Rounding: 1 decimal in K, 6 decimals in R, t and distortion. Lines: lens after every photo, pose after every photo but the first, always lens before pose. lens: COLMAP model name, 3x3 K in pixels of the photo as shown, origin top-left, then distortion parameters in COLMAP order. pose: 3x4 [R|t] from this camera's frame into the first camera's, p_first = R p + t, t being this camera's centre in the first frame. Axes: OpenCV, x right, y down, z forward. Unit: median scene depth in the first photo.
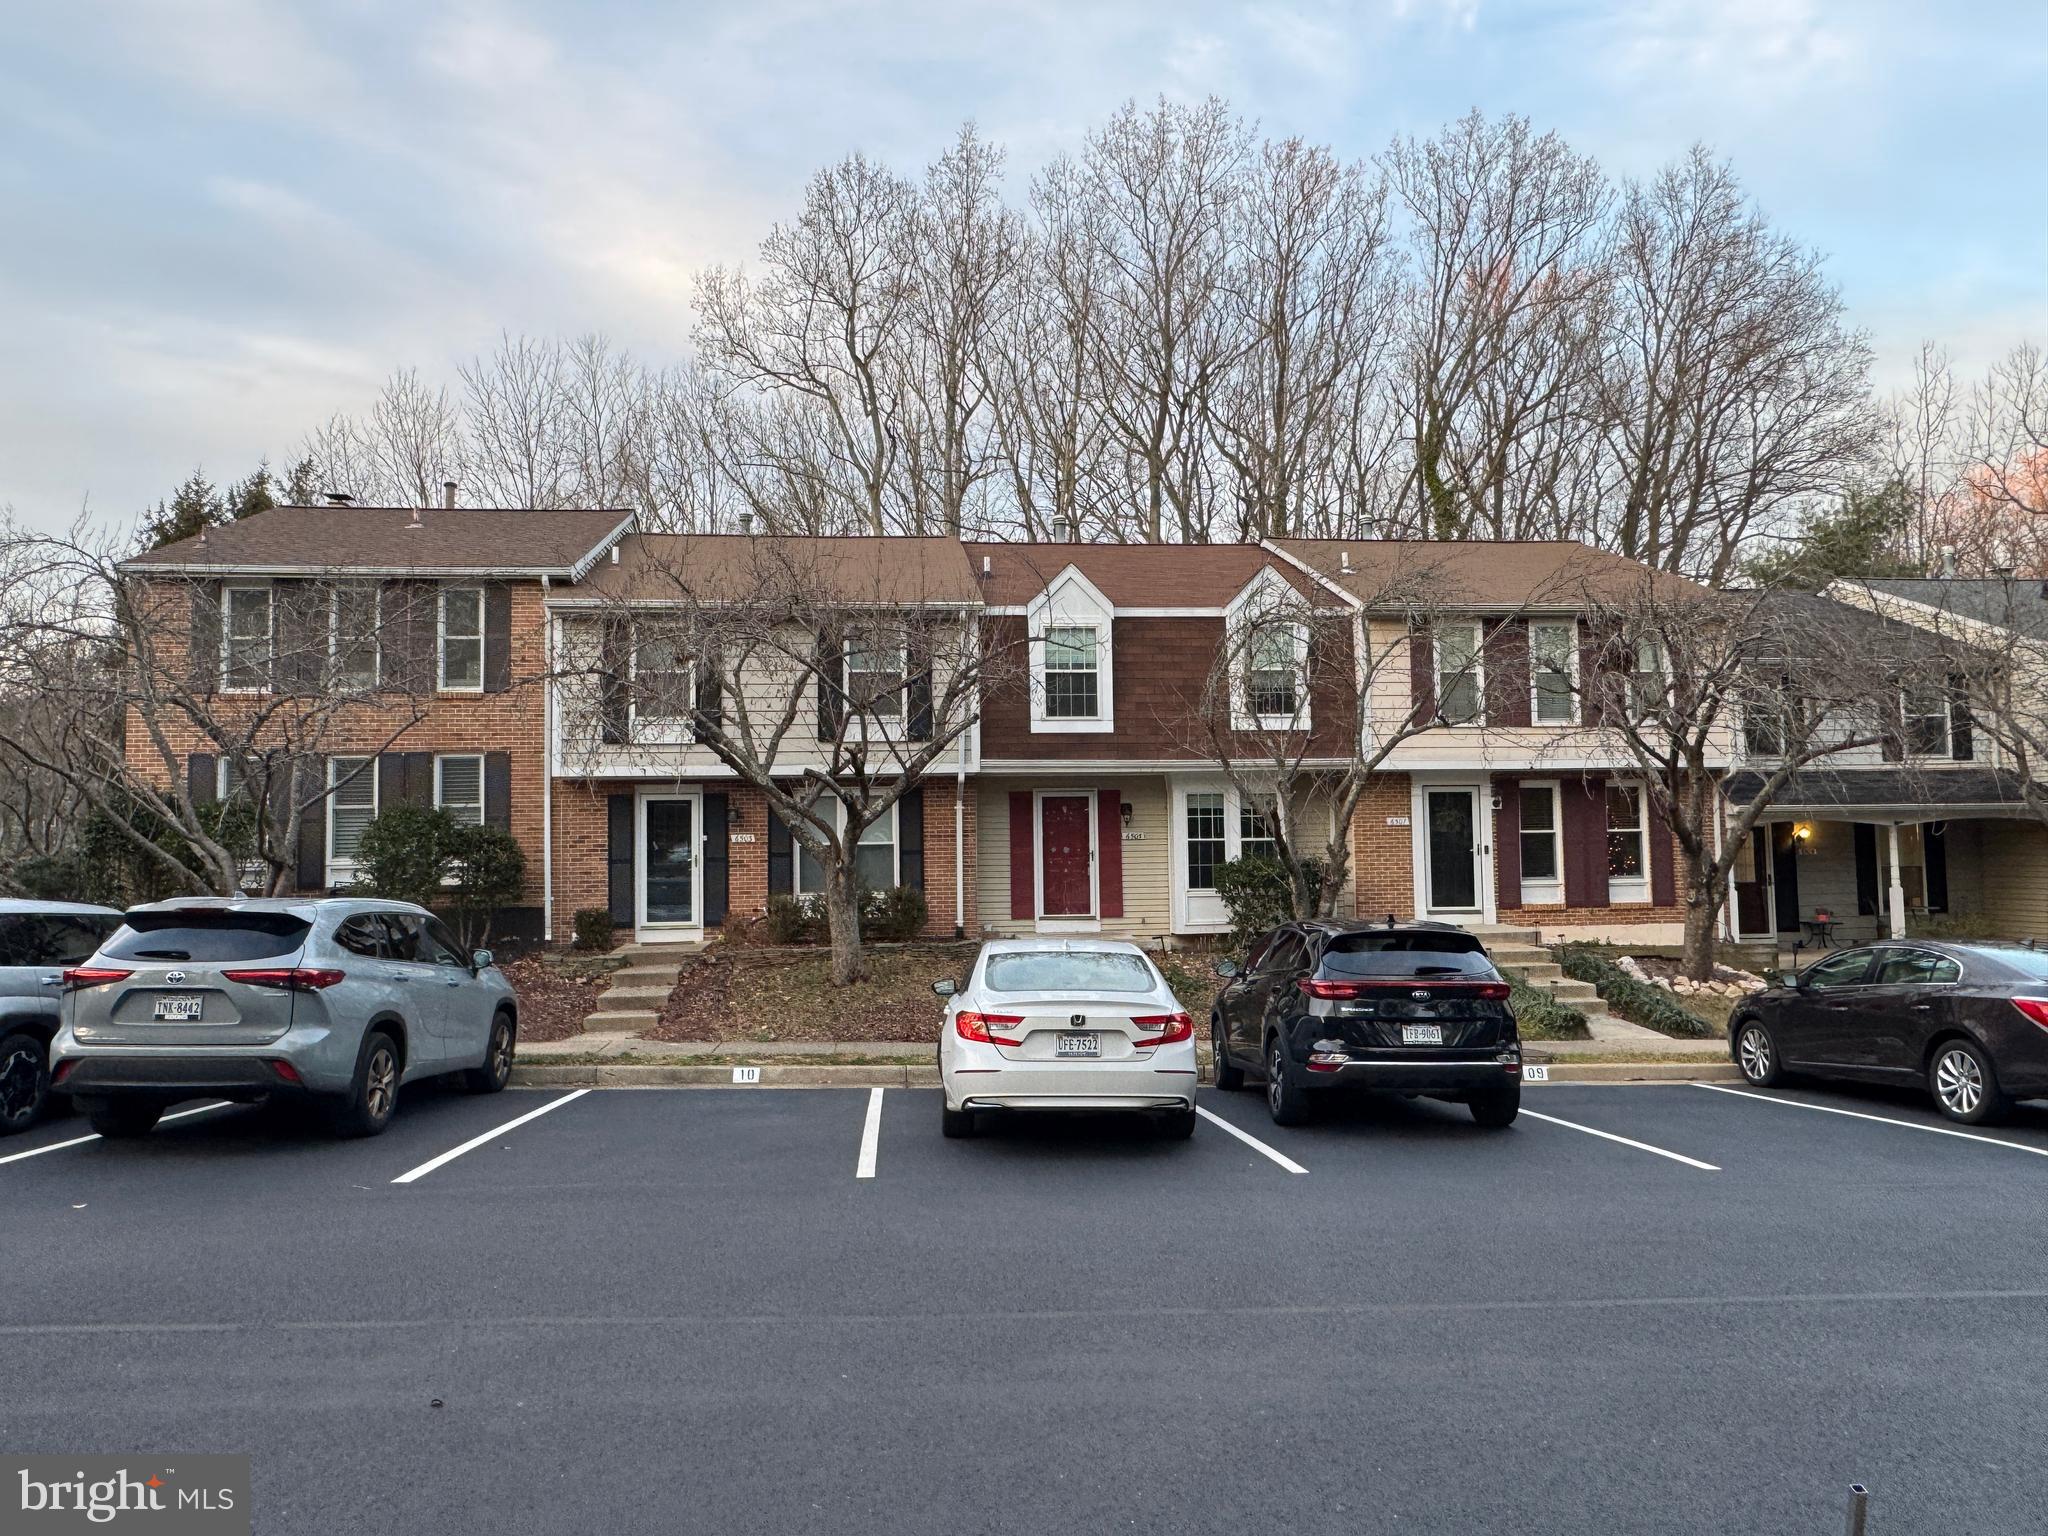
lens RADIAL K [[1373.8, 0, 1026.8], [0, 1373.8, 768.6], [0, 0, 1]] dist [0.003055, 0.001610]
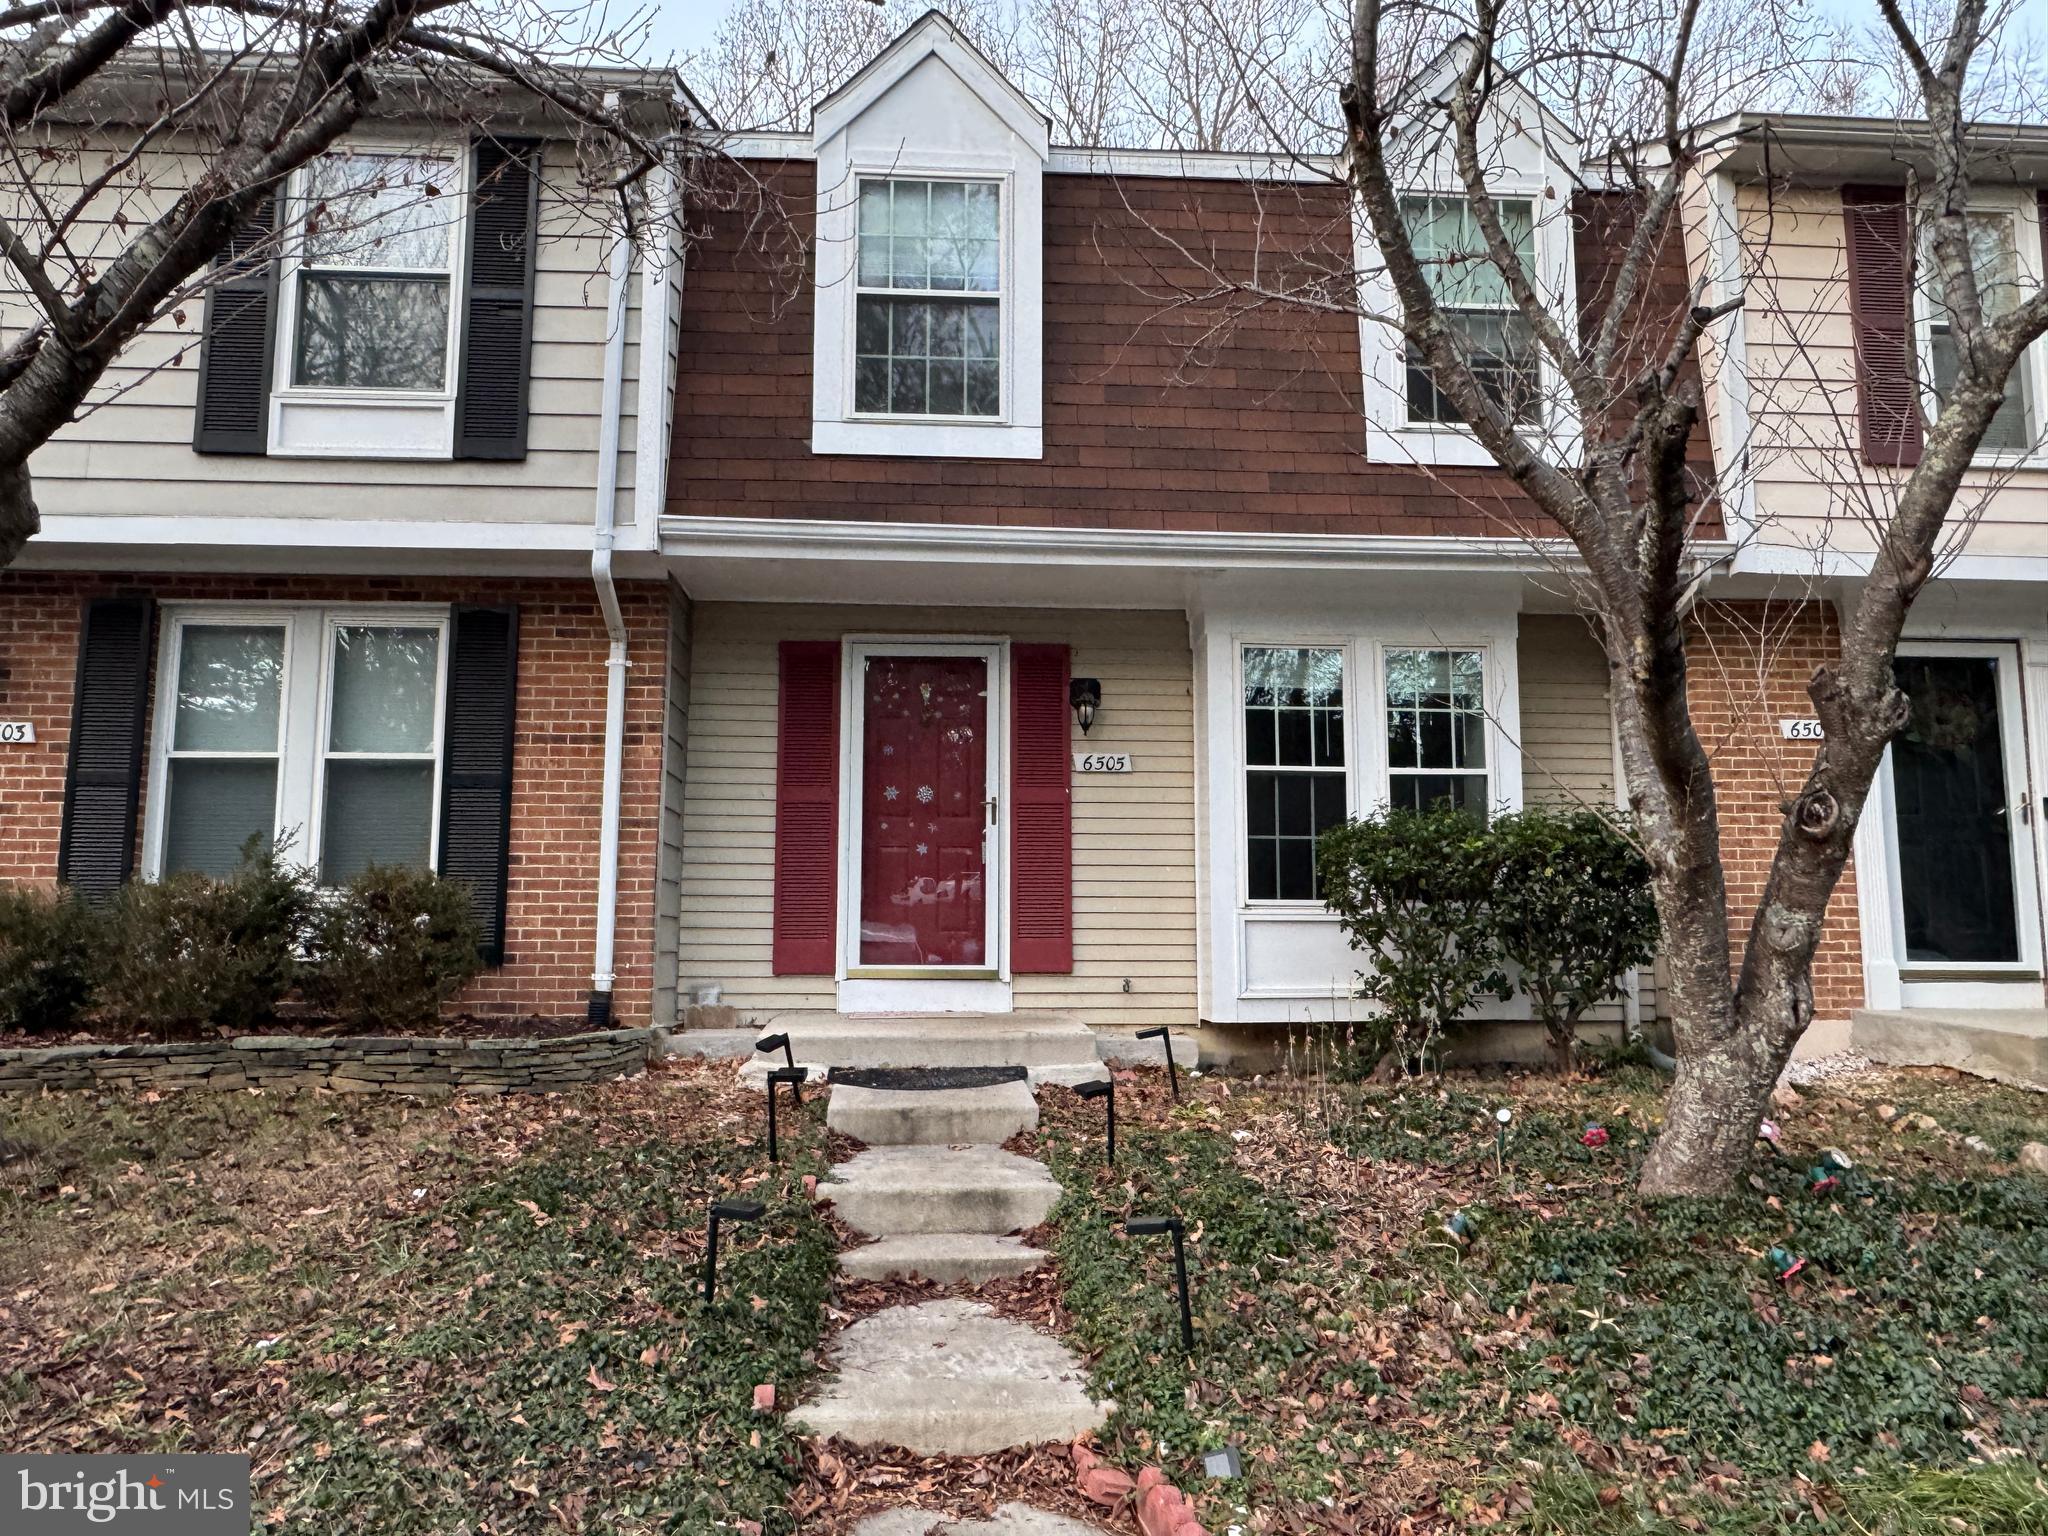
lens RADIAL K [[1373.8, 0, 1019.6], [0, 1373.8, 768.4], [0, 0, 1]] dist [0.003055, 0.001610]
pose [[0.999024, 0.009435, -0.043153, 0.071982], [-0.012117, 0.997983, -0.062314, 0.076137], [0.042478, 0.062776, 0.997123, 0.627233]]
